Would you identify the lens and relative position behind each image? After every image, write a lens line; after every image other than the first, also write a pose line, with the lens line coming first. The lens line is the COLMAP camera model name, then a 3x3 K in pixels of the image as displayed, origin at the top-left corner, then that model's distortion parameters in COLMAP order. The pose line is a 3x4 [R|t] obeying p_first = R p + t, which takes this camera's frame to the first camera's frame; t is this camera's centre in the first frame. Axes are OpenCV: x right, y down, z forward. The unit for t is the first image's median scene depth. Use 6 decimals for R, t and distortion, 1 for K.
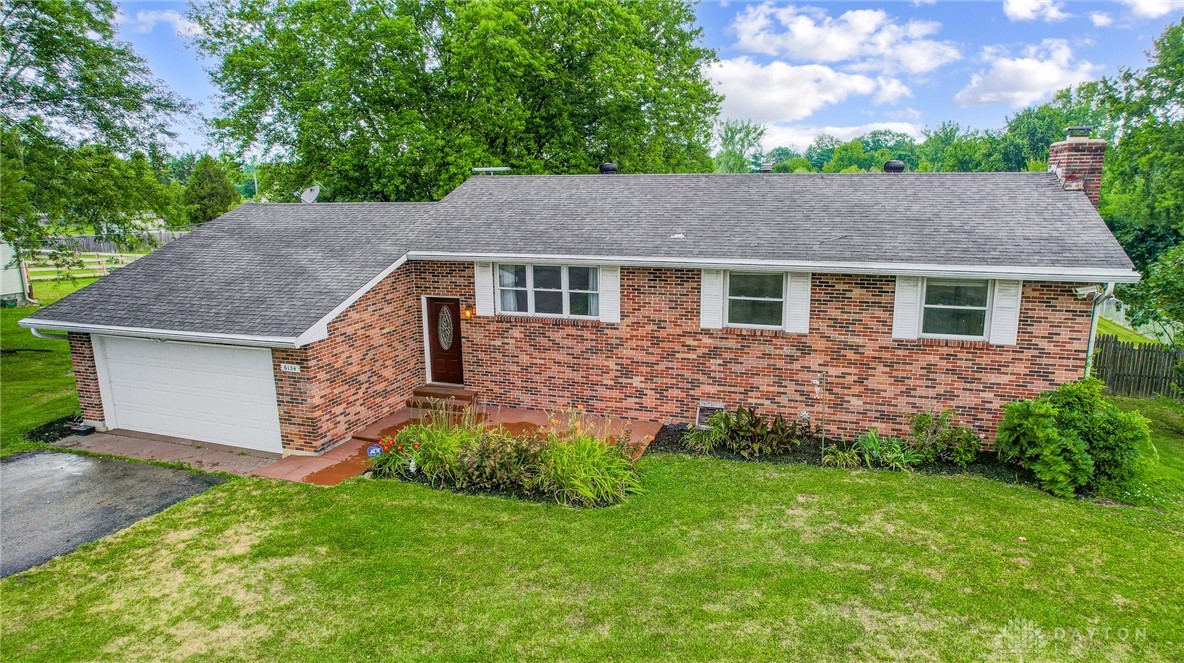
lens RADIAL K [[767.4, 0, 592.0], [0, 767.4, 331.5], [0, 0, 1]] dist [-0.078918, 0.068654]
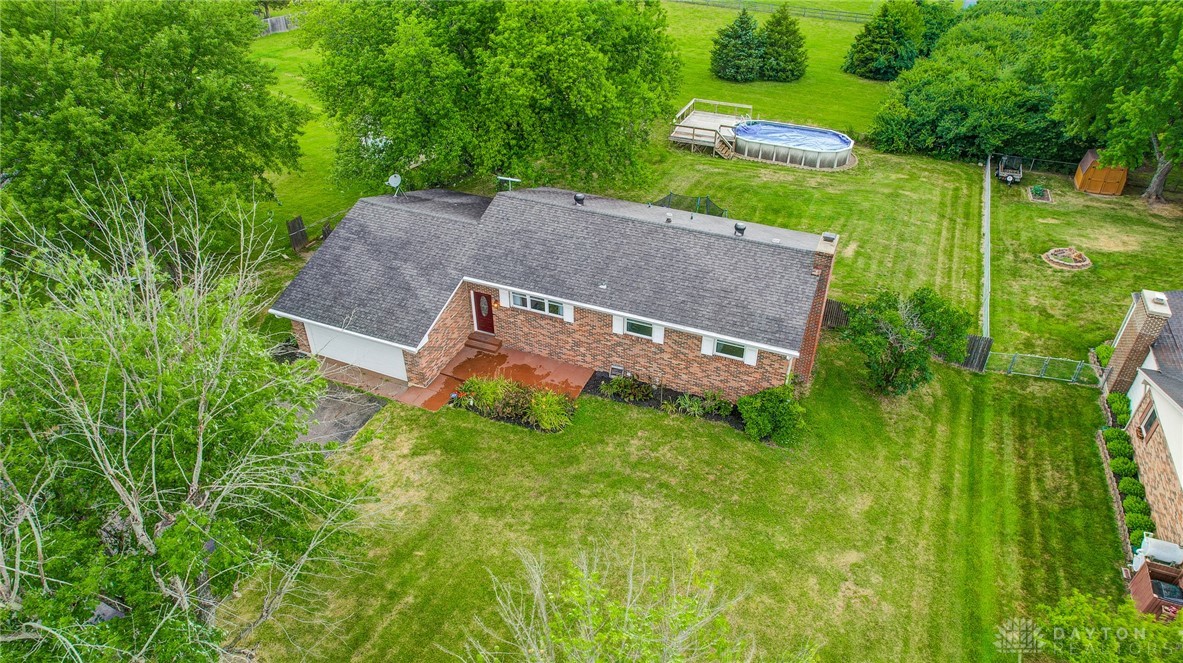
lens RADIAL K [[766.7, 0, 591.5], [0, 766.7, 331.5], [0, 0, 1]] dist [-0.078918, 0.068654]
pose [[0.998113, 0.043348, -0.043489, 0.186202], [-0.023637, 0.924922, 0.379421, -0.810244], [0.056671, -0.377677, 0.924201, -0.887432]]
